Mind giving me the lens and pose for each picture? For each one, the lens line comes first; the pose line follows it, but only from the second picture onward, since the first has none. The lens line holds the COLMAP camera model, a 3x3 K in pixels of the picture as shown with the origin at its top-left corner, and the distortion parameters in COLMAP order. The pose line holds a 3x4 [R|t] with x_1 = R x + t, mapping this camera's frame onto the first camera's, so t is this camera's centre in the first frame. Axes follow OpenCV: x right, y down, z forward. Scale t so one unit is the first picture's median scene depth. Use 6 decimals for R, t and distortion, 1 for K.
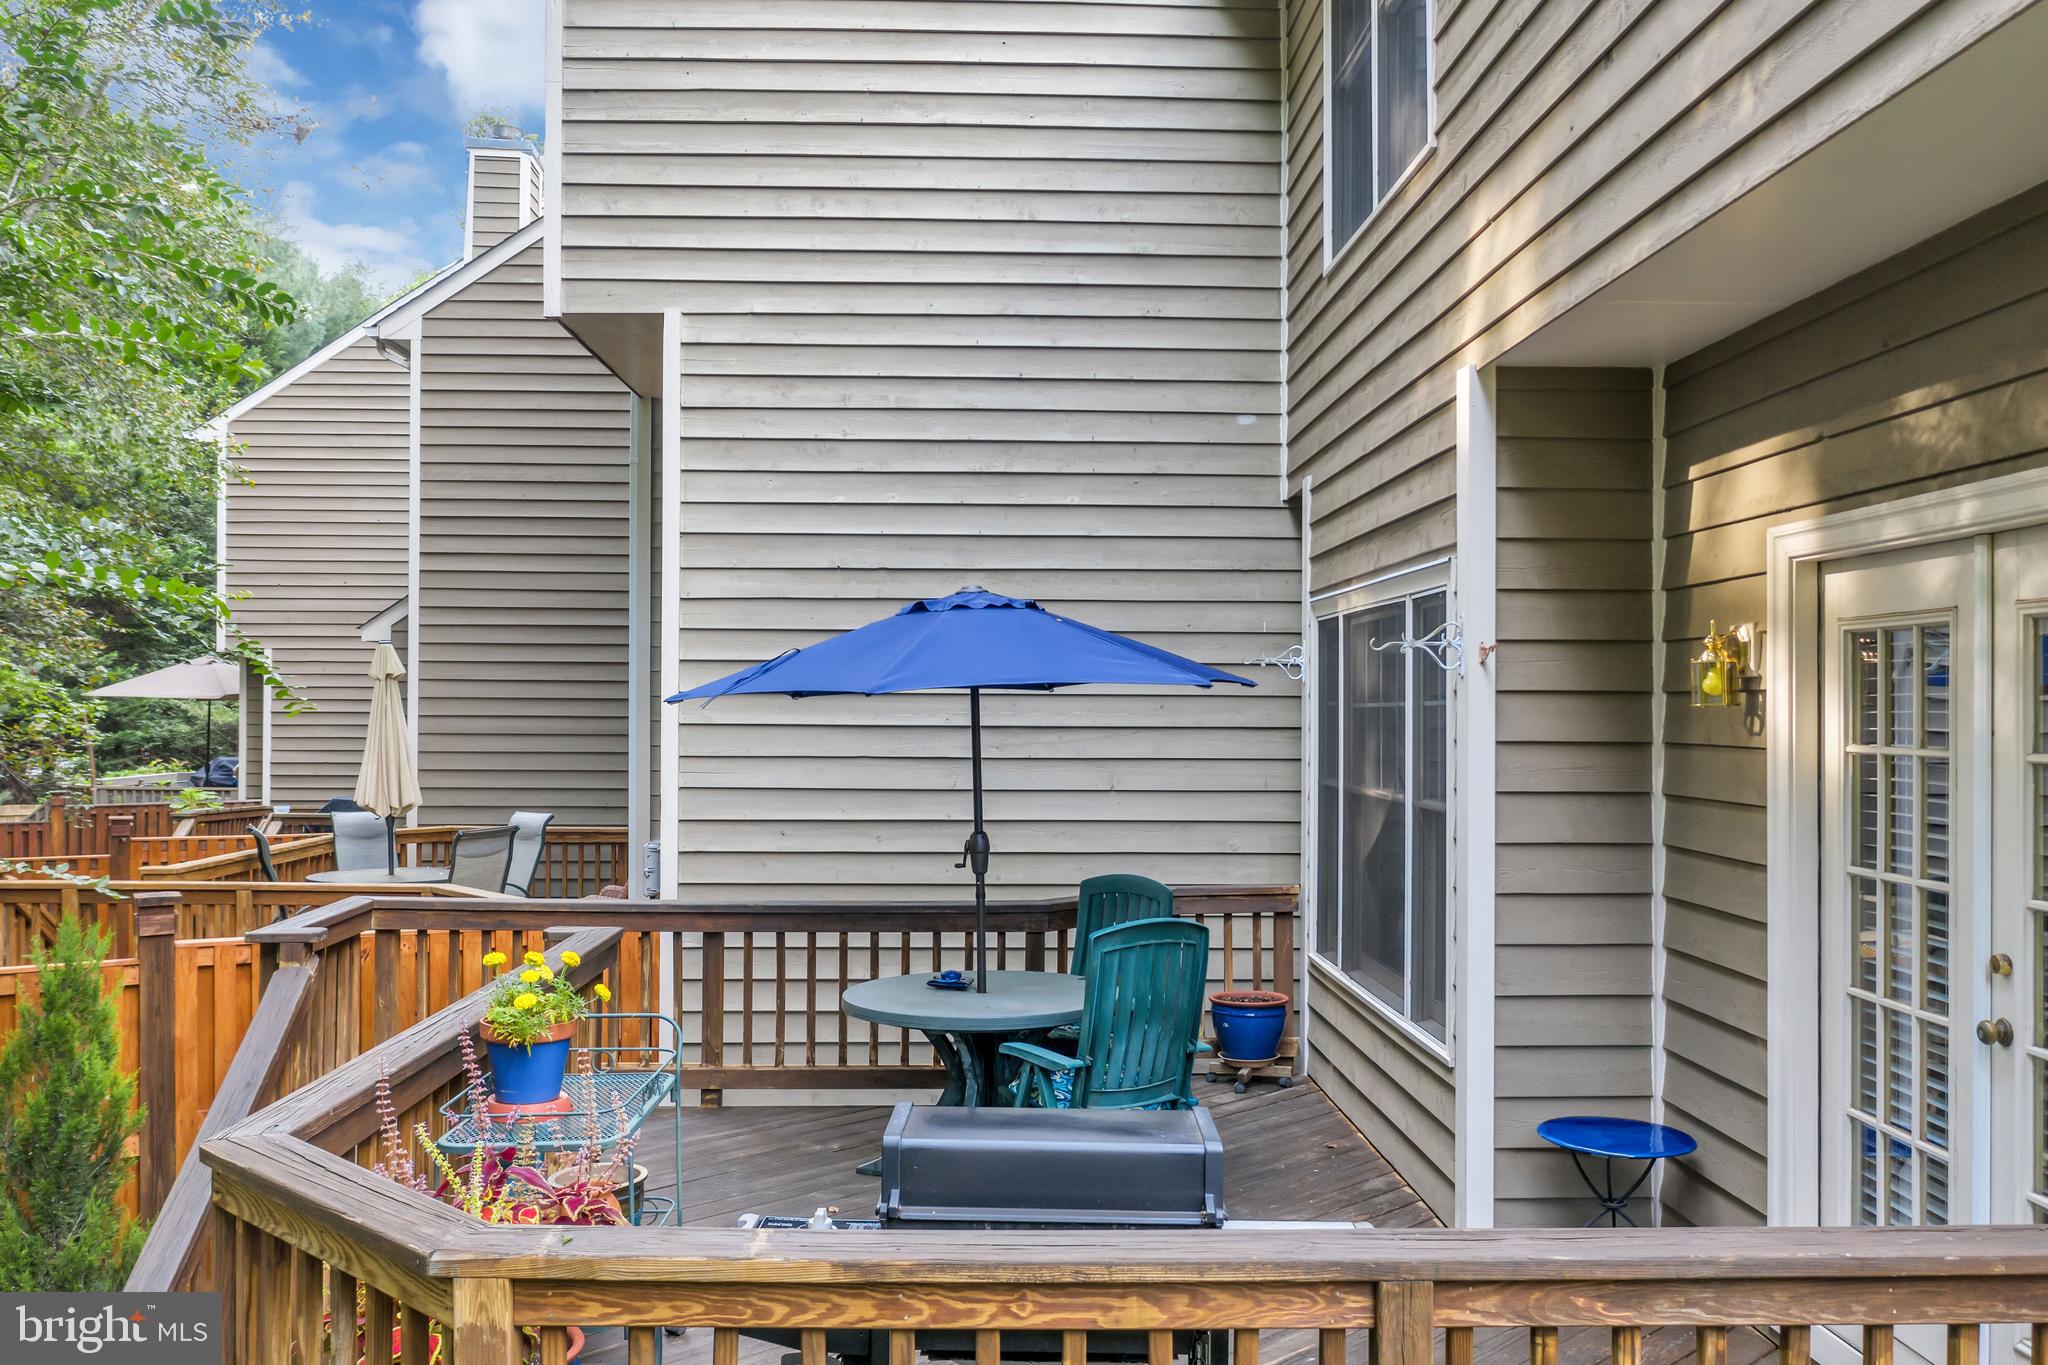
lens RADIAL K [[1684.4, 0, 1033.3], [0, 1684.4, 697.9], [0, 0, 1]] dist [-0.001330, -0.003448]
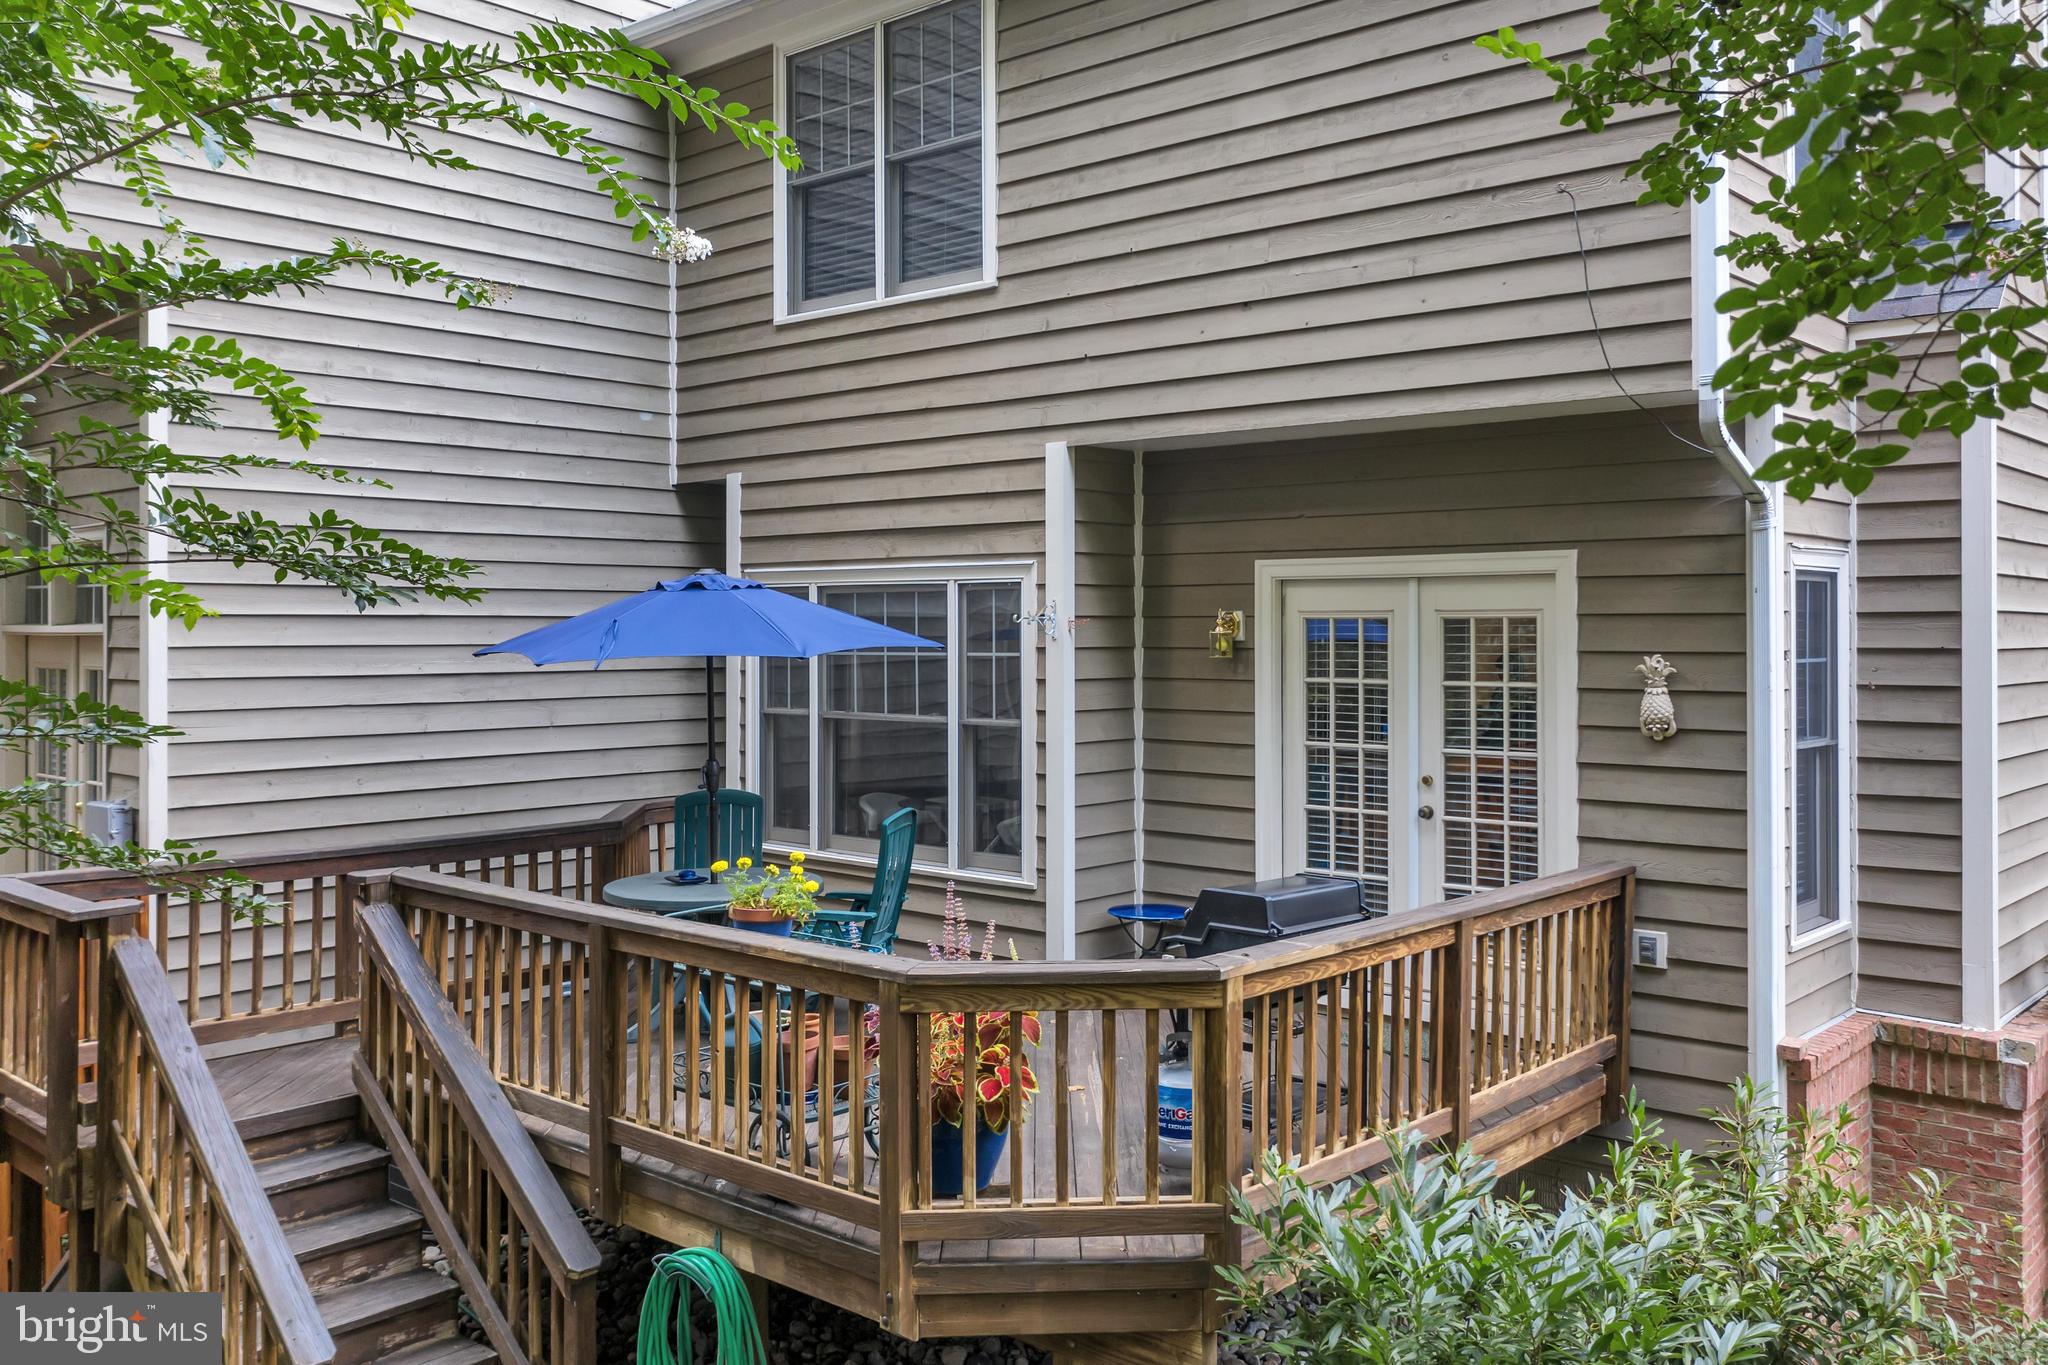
lens RADIAL K [[1684.4, 0, 1065.6], [0, 1684.4, 623.3], [0, 0, 1]] dist [-0.001330, -0.003448]
pose [[0.685366, -0.002038, 0.728196, -0.607045], [-0.000493, 0.999995, 0.003262, -0.022237], [-0.728199, -0.002595, 0.685361, -0.060343]]
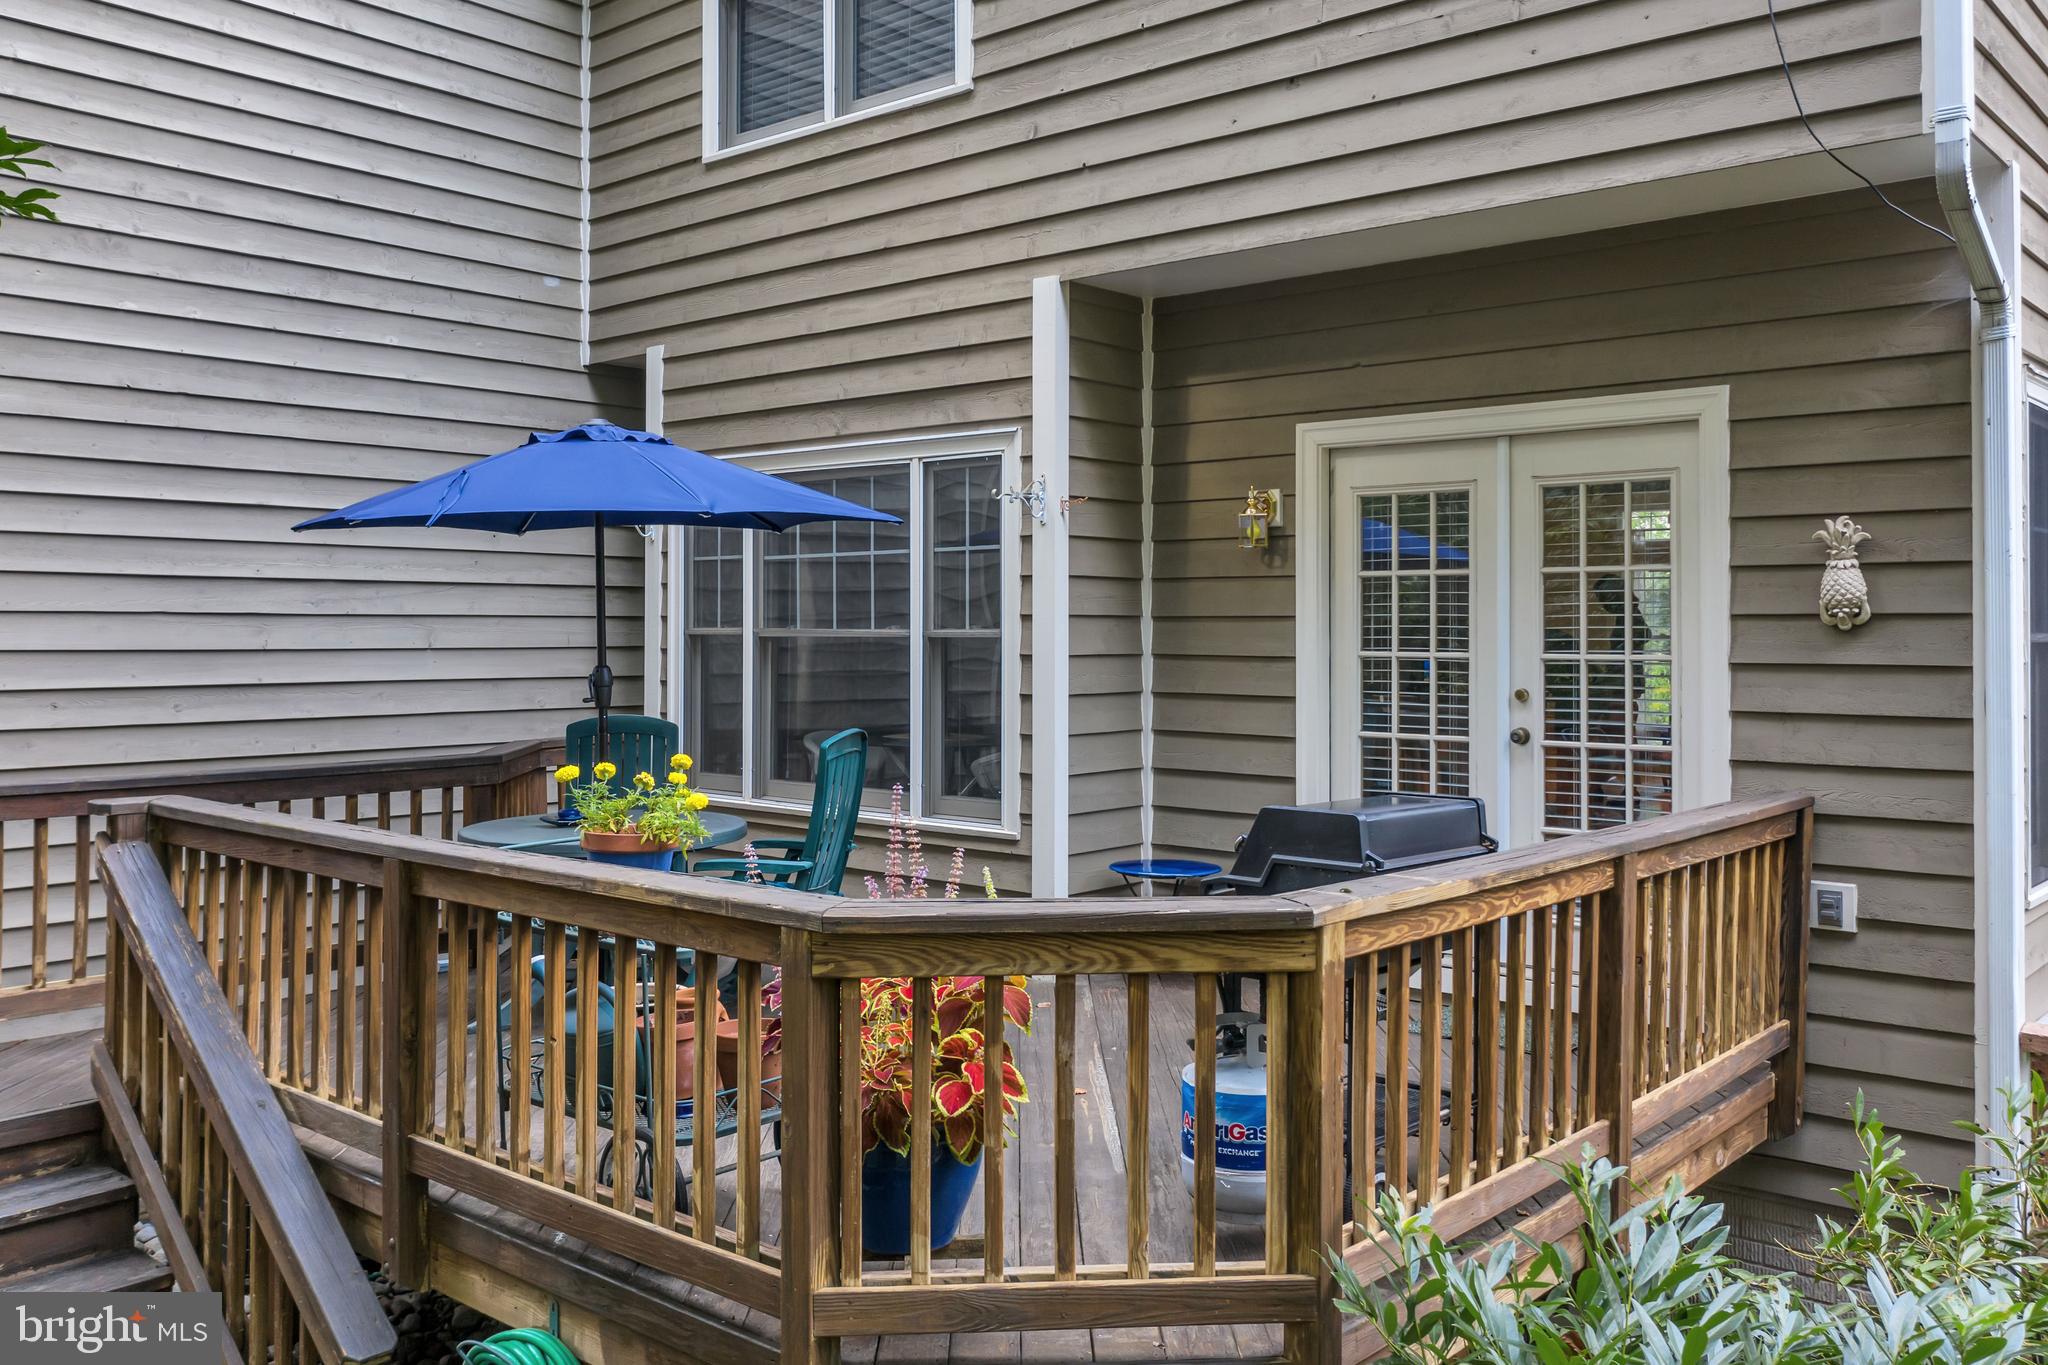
lens RADIAL K [[1684.4, 0, 1060.8], [0, 1684.4, 606.2], [0, 0, 1]] dist [-0.001330, -0.003448]
pose [[0.678273, 0.005254, 0.734791, -0.449857], [-0.002647, 0.999985, -0.004706, 0.037372], [-0.734805, 0.001247, 0.678277, 0.096507]]
